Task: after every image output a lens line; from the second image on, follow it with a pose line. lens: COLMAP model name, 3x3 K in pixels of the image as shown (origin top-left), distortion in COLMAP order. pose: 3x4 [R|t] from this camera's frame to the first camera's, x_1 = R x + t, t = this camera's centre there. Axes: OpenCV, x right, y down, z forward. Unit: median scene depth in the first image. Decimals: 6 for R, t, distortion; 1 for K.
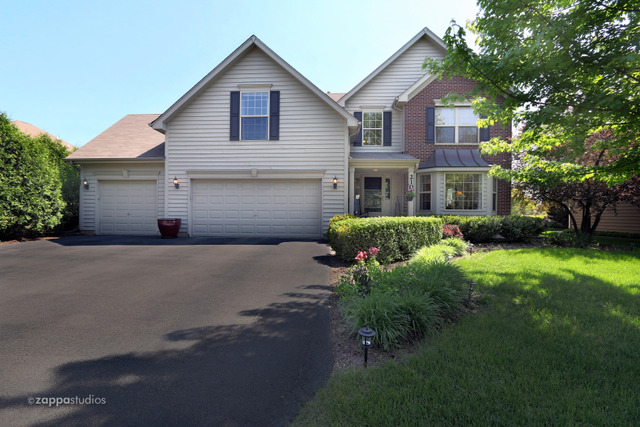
lens RADIAL K [[293.8, 0, 319.4], [0, 293.8, 214.1], [0, 0, 1]] dist [-0.011563, -0.000741]
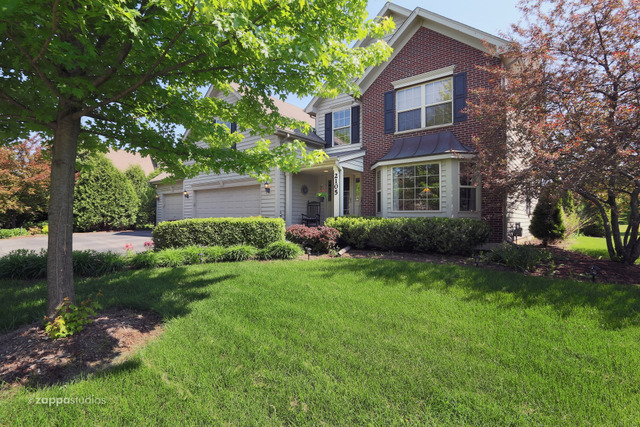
lens RADIAL K [[293.8, 0, 318.8], [0, 293.8, 213.8], [0, 0, 1]] dist [-0.011563, -0.000741]
pose [[0.815924, -0.004230, -0.578144, 0.713521], [0.014561, 0.999806, 0.013235, -0.013433], [0.577976, -0.019218, 0.815828, 0.146384]]
